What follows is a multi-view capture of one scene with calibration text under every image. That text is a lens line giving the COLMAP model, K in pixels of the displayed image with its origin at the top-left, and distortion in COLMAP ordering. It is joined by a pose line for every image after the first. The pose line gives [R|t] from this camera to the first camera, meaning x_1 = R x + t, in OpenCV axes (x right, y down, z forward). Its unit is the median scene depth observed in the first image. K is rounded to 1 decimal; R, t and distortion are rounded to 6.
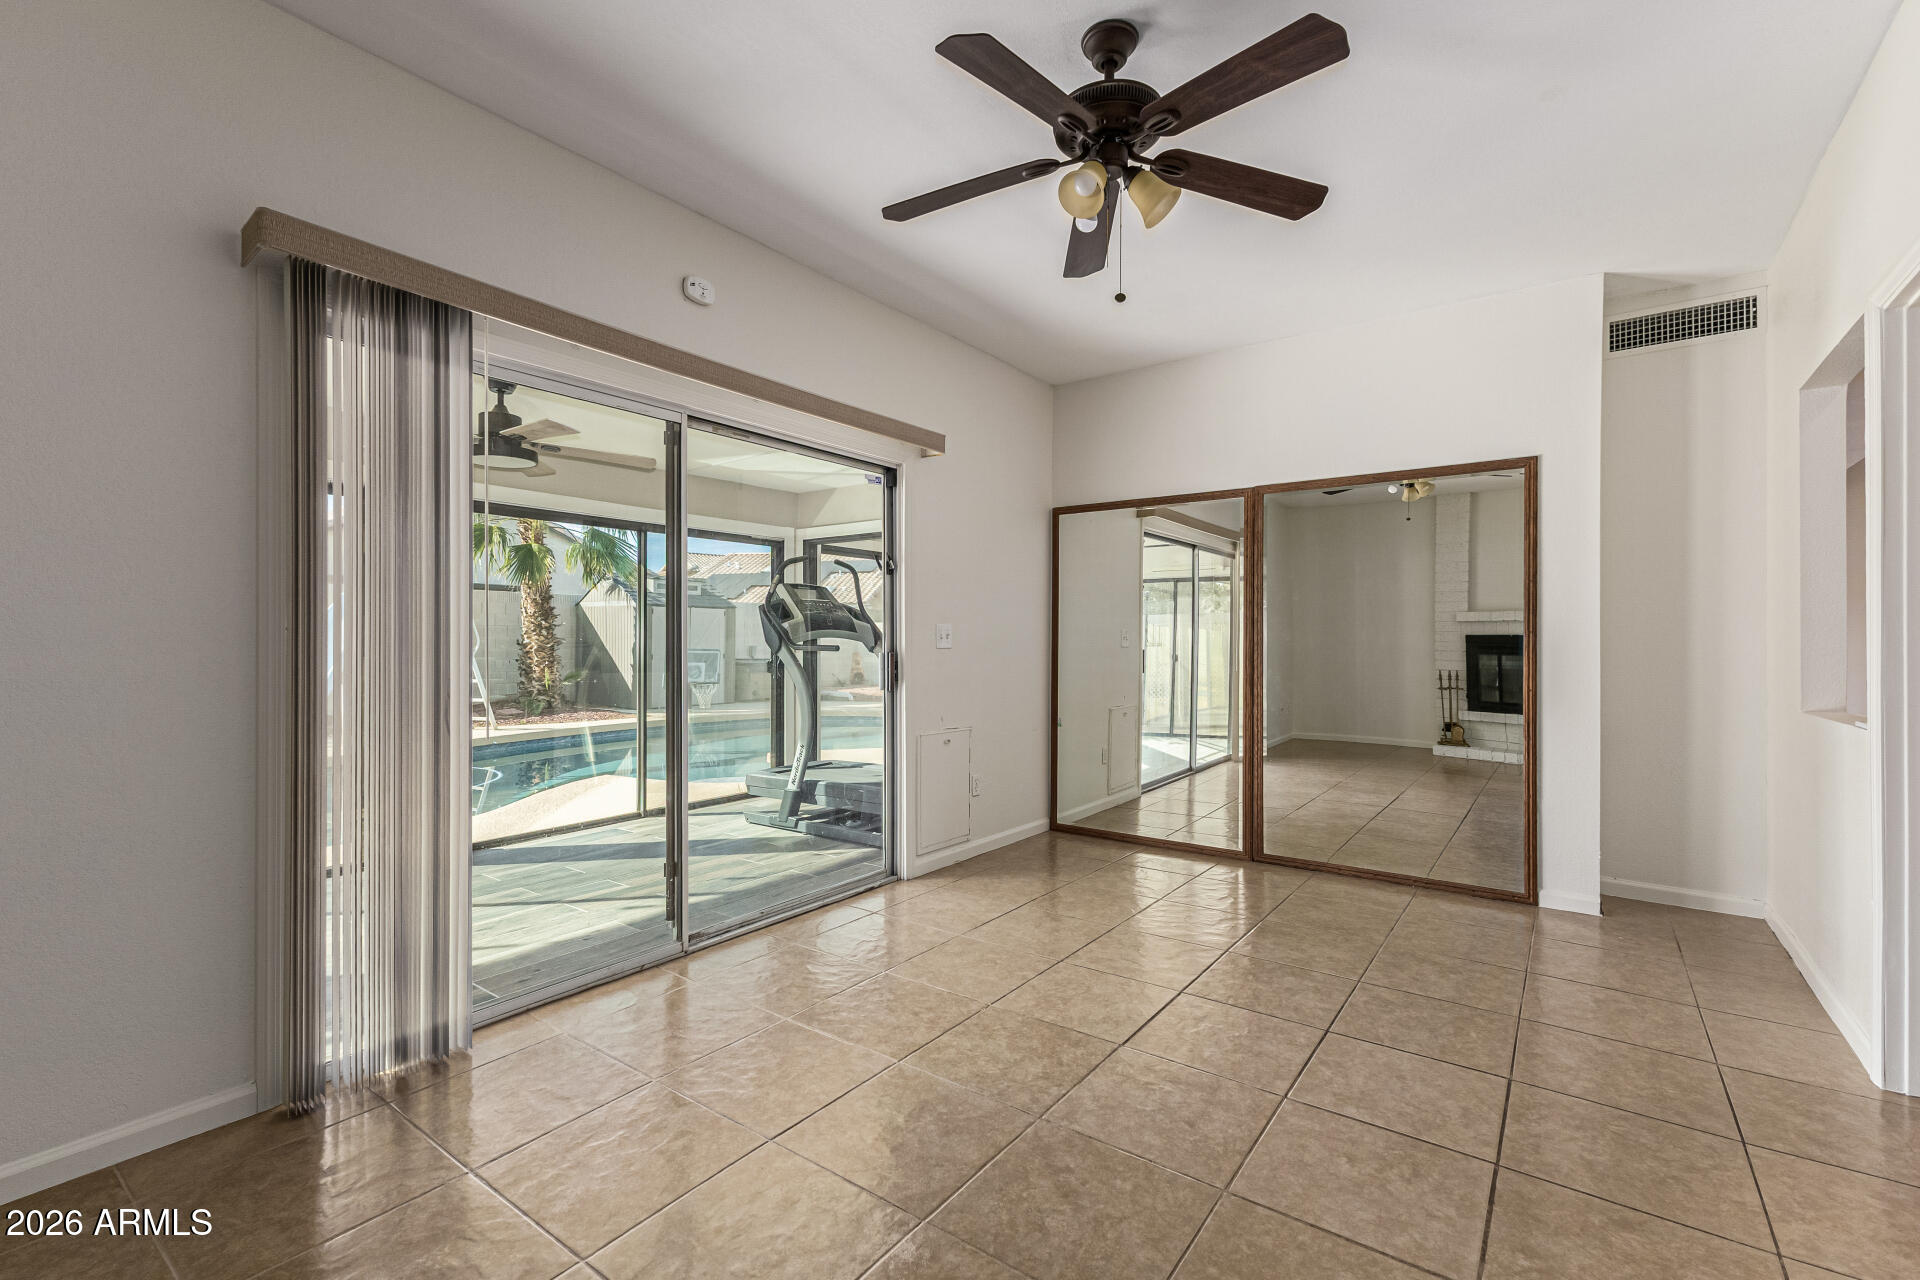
lens RADIAL K [[836.3, 0, 961.5], [0, 836.3, 646.5], [0, 0, 1]] dist [0.009557, -0.003637]
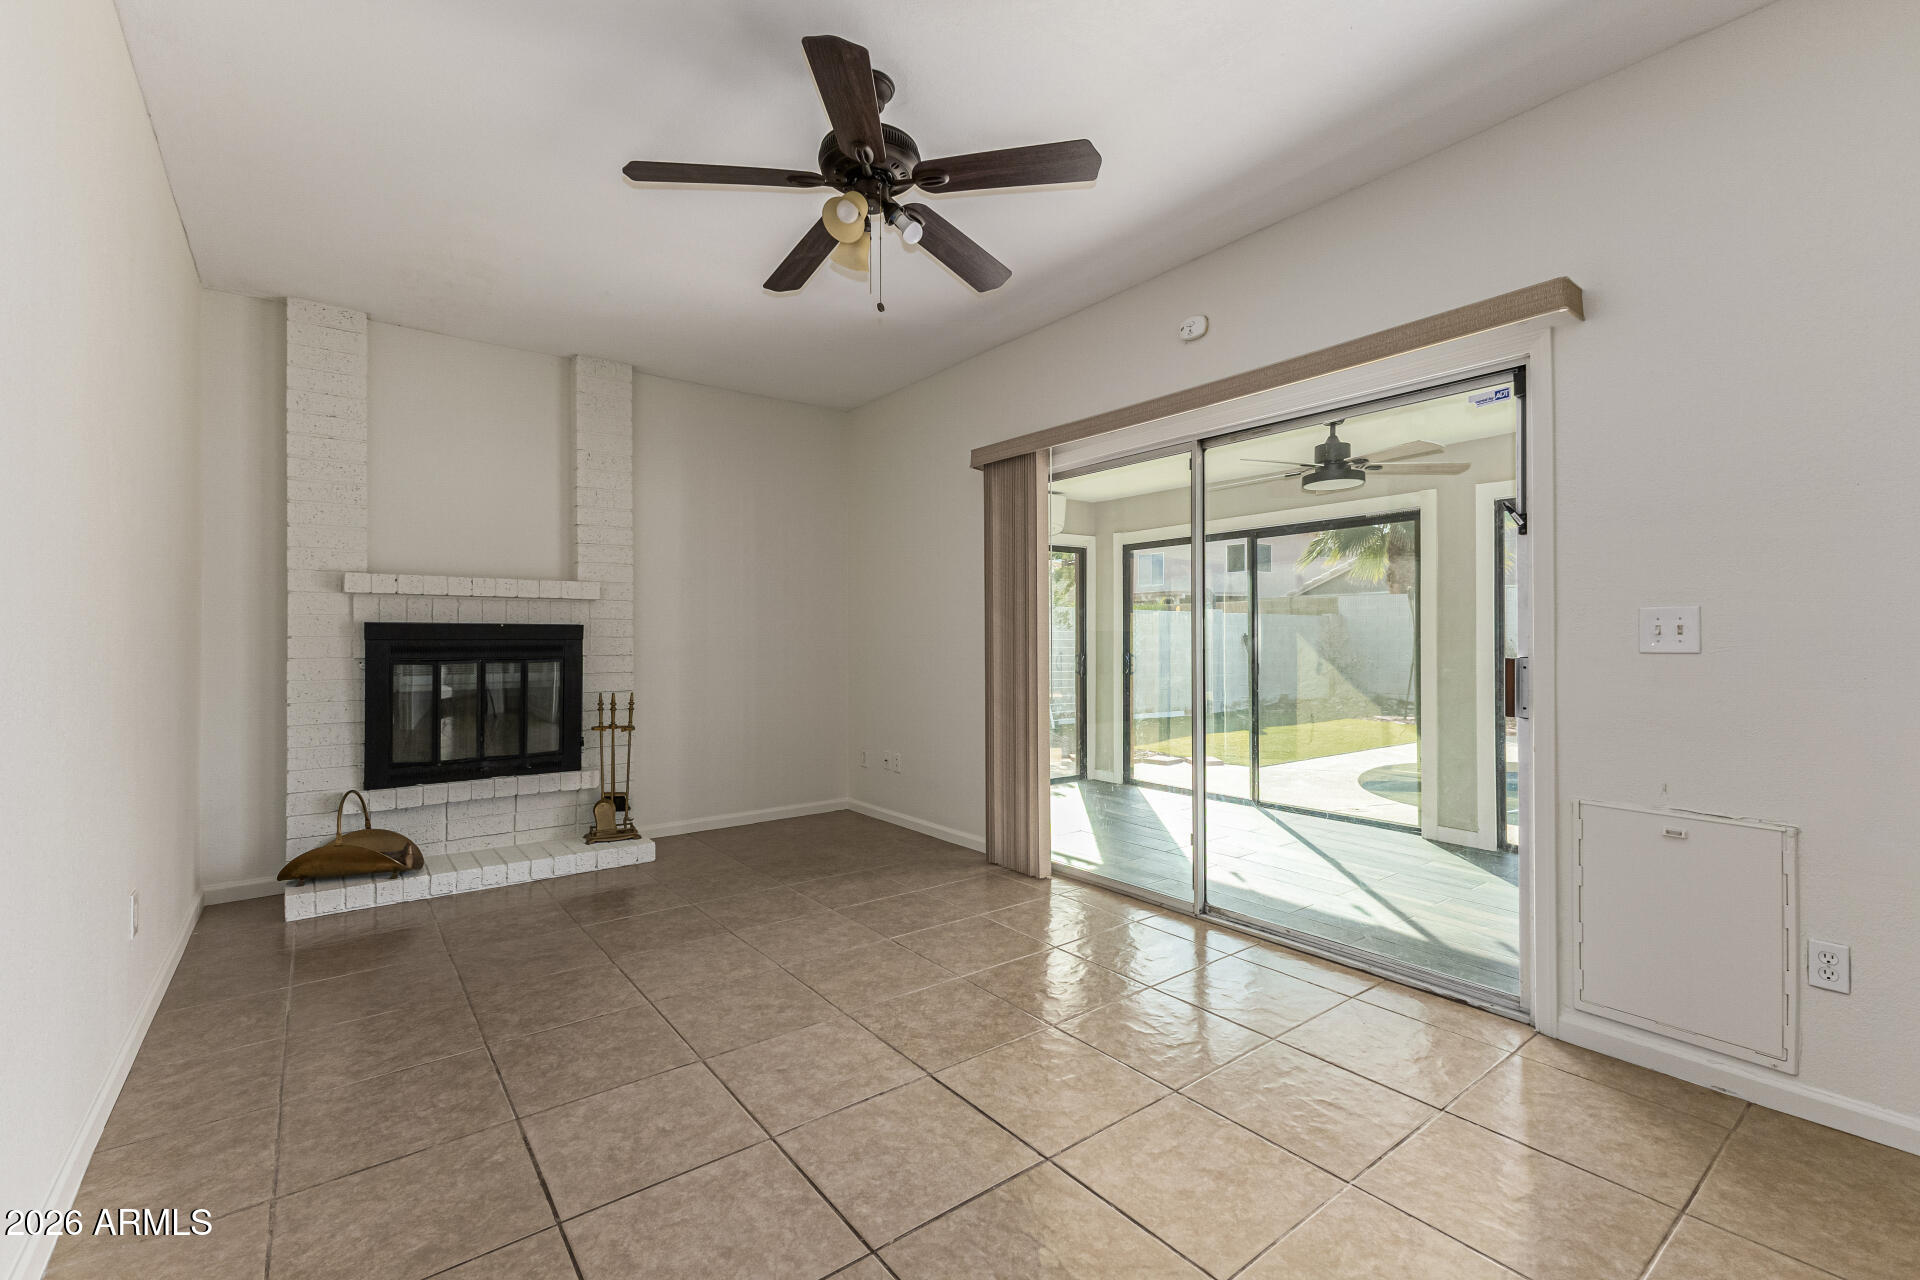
lens RADIAL K [[836.3, 0, 966.8], [0, 836.3, 627.9], [0, 0, 1]] dist [0.009557, -0.003637]
pose [[-0.278935, -0.011970, -0.960235, 1.203151], [-0.005506, 0.999926, -0.010865, -0.011051], [0.960294, 0.002257, -0.278980, 1.447808]]
